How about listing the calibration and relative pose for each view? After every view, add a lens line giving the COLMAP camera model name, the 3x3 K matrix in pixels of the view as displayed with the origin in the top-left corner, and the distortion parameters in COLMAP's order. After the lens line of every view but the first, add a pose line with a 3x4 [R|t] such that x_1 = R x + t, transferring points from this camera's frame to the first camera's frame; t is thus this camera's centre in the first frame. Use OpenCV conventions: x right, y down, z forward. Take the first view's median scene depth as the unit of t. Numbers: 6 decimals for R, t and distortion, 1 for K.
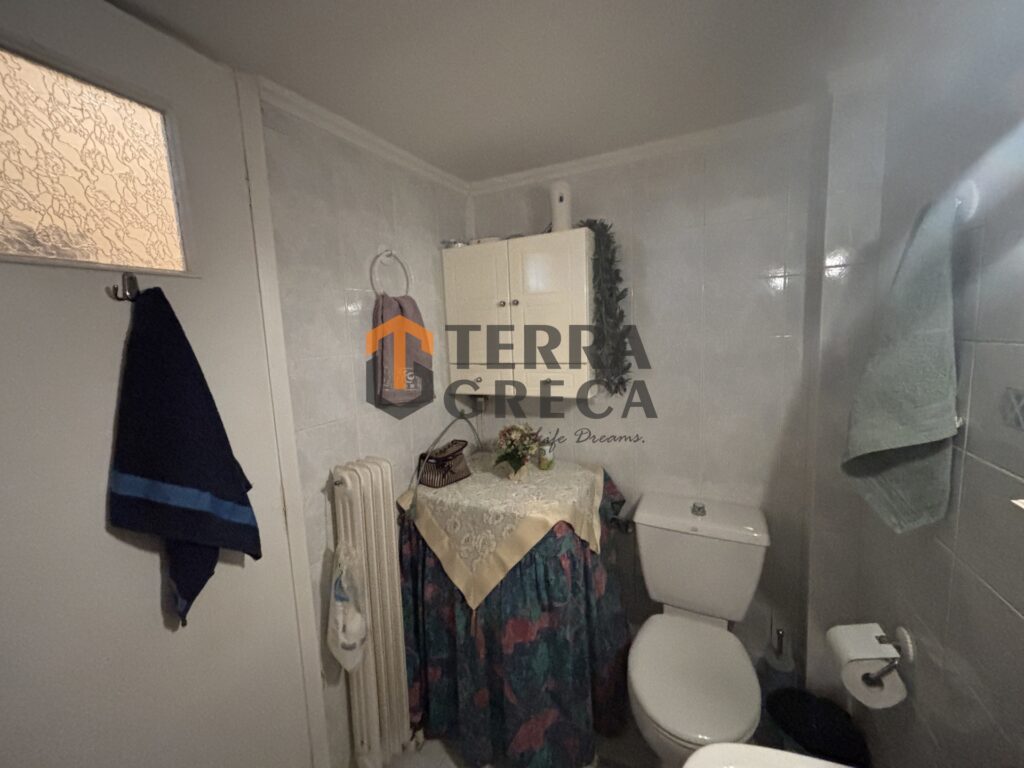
lens RADIAL K [[416.0, 0, 509.0], [0, 416.0, 381.3], [0, 0, 1]] dist [0.003276, -0.000138]
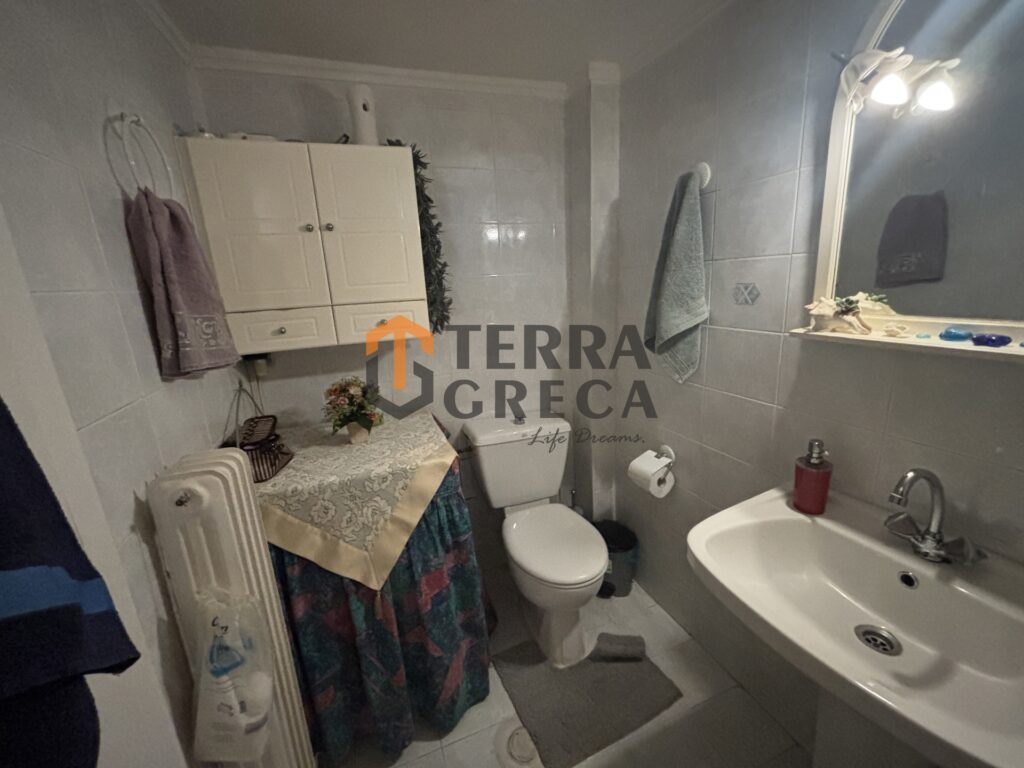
lens RADIAL K [[416.0, 0, 509.0], [0, 416.0, 381.3], [0, 0, 1]] dist [0.003276, -0.000138]
pose [[0.692437, -0.176511, 0.699553, -0.429992], [0.112117, 0.984157, 0.137346, 0.037960], [-0.712714, -0.016671, 0.701257, 0.219496]]
